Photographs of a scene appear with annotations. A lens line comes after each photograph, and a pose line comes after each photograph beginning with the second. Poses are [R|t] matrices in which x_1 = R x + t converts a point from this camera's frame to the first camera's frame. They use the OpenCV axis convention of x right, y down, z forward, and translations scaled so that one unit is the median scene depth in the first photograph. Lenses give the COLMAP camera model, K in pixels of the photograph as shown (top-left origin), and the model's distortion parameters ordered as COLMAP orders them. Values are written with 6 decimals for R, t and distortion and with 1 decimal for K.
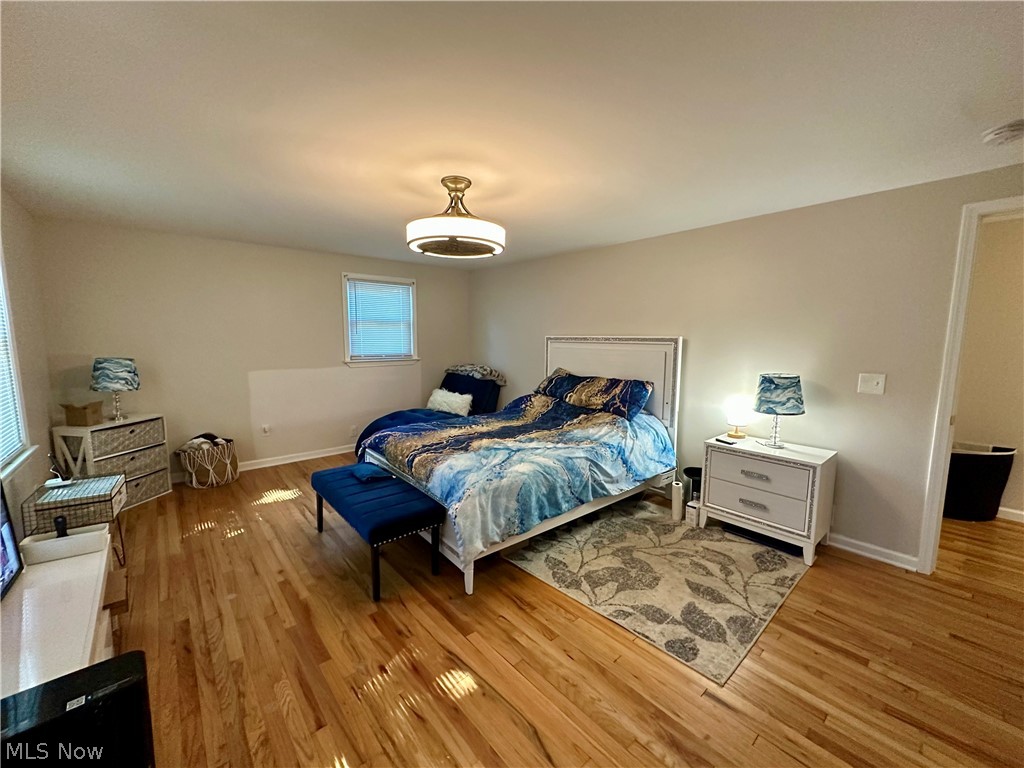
lens RADIAL K [[409.4, 0, 512.1], [0, 409.4, 385.8], [0, 0, 1]] dist [-0.001509, 0.000413]
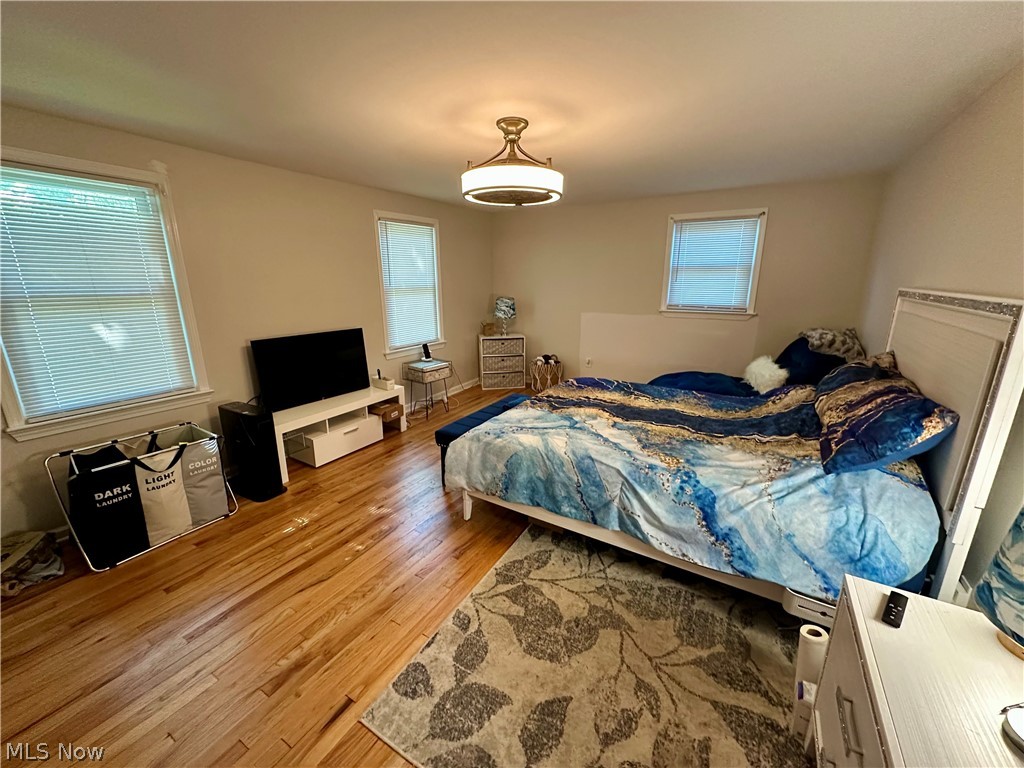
lens RADIAL K [[409.4, 0, 512.2], [0, 409.4, 382.1], [0, 0, 1]] dist [-0.001509, 0.000413]
pose [[0.306499, 0.232065, -0.923149, 0.758116], [-0.109779, 0.971972, 0.207890, -0.099618], [0.945519, 0.037624, 0.323385, 0.614395]]
